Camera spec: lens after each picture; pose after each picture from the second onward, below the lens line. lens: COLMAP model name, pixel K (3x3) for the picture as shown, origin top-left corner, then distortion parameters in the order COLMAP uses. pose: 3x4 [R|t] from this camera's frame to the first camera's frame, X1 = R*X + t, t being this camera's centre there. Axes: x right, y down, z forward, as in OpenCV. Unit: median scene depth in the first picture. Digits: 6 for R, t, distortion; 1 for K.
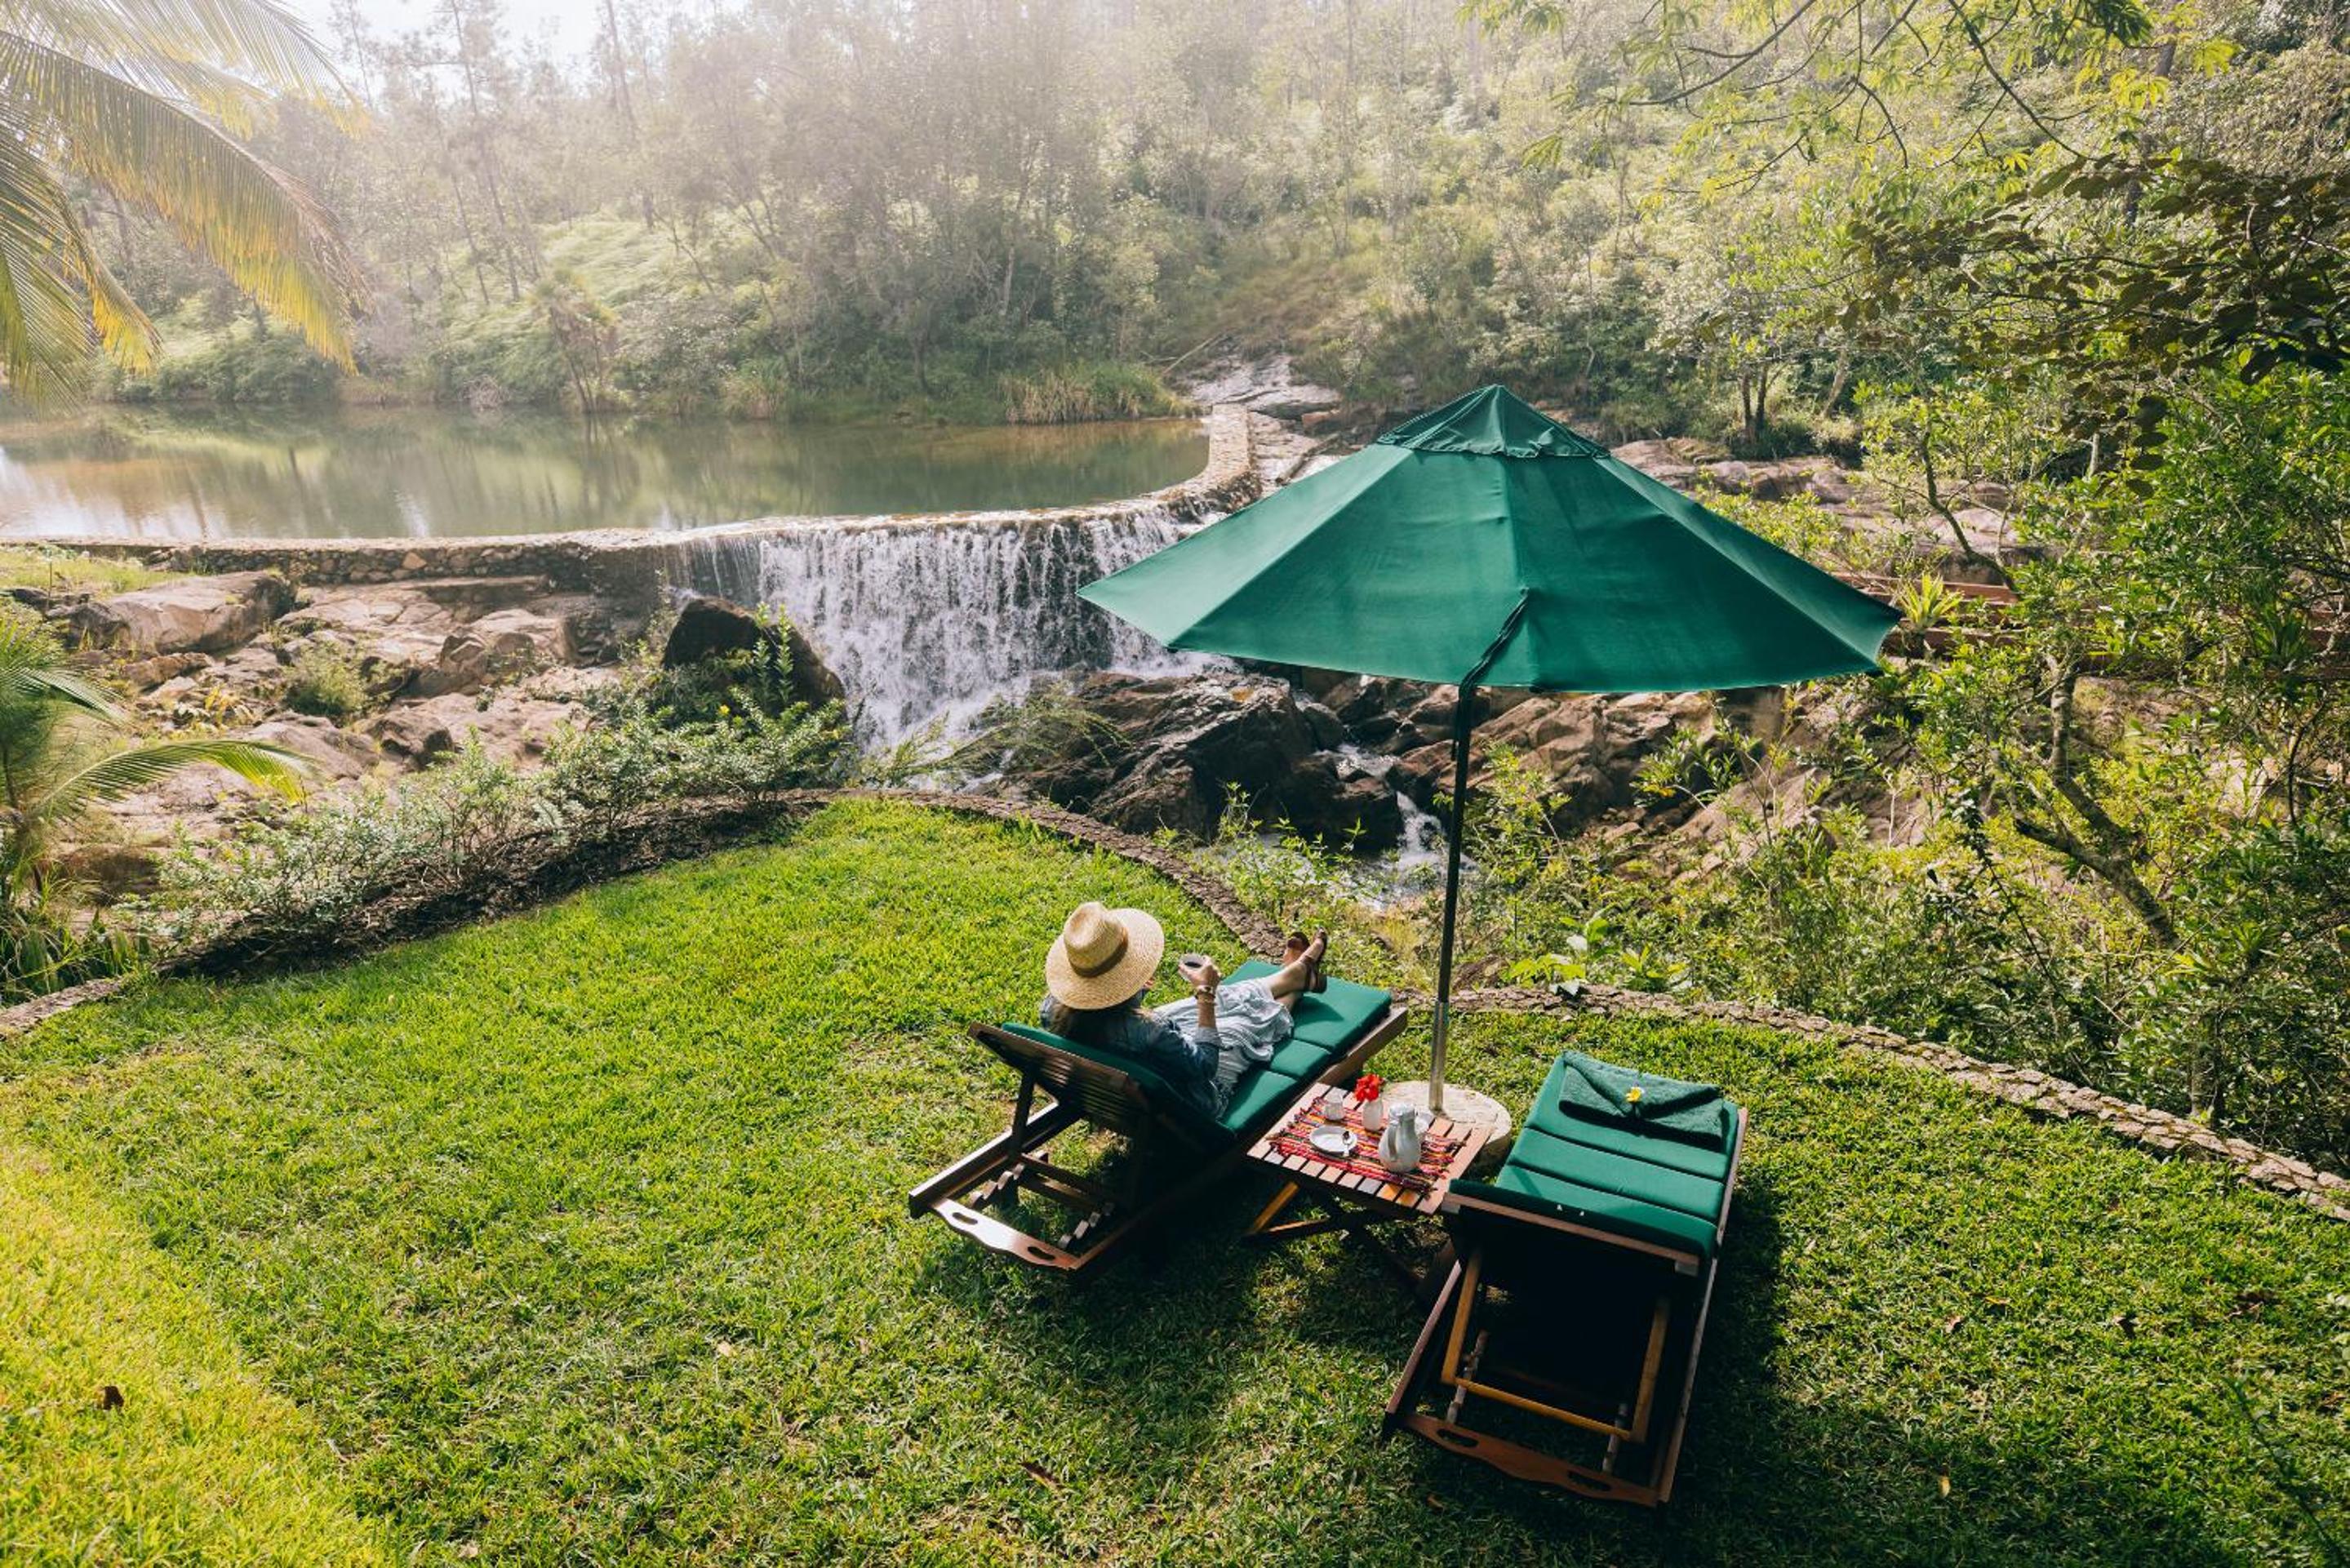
lens RADIAL K [[1414.9, 0, 1174.8], [0, 1414.9, 839.4], [0, 0, 1]] dist [-0.000912, -0.000146]
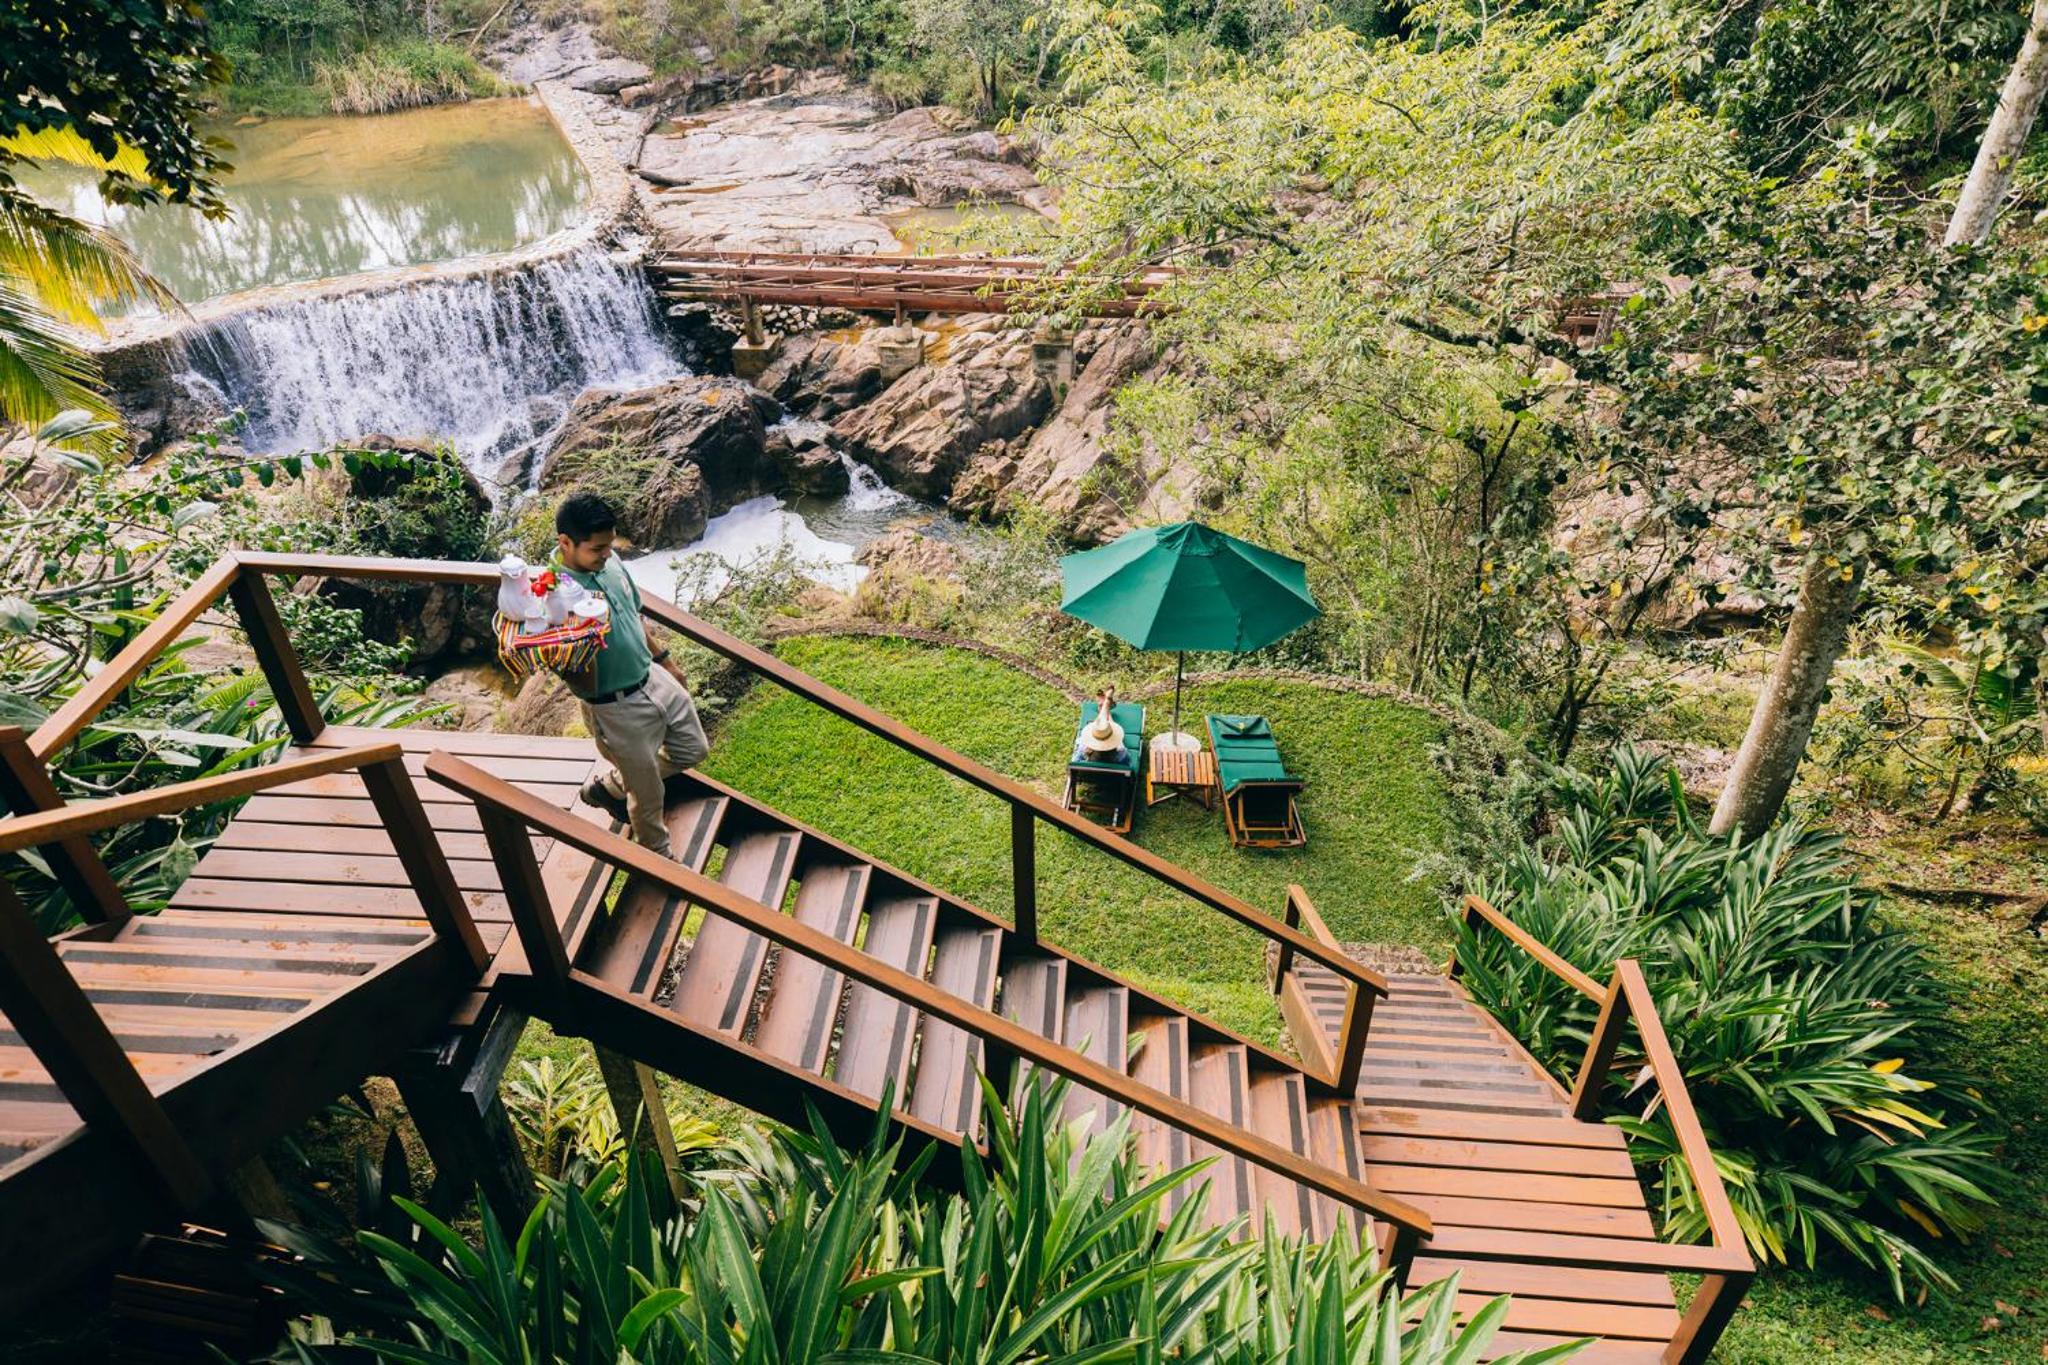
lens RADIAL K [[1233.0, 0, 1023.8], [0, 1233.0, 730.8], [0, 0, 1]] dist [-0.000912, -0.000146]
pose [[0.888109, -0.264504, 0.375898, -0.206619], [0.142108, 0.935768, 0.322713, -0.138817], [-0.437112, -0.233187, 0.868652, -0.210216]]
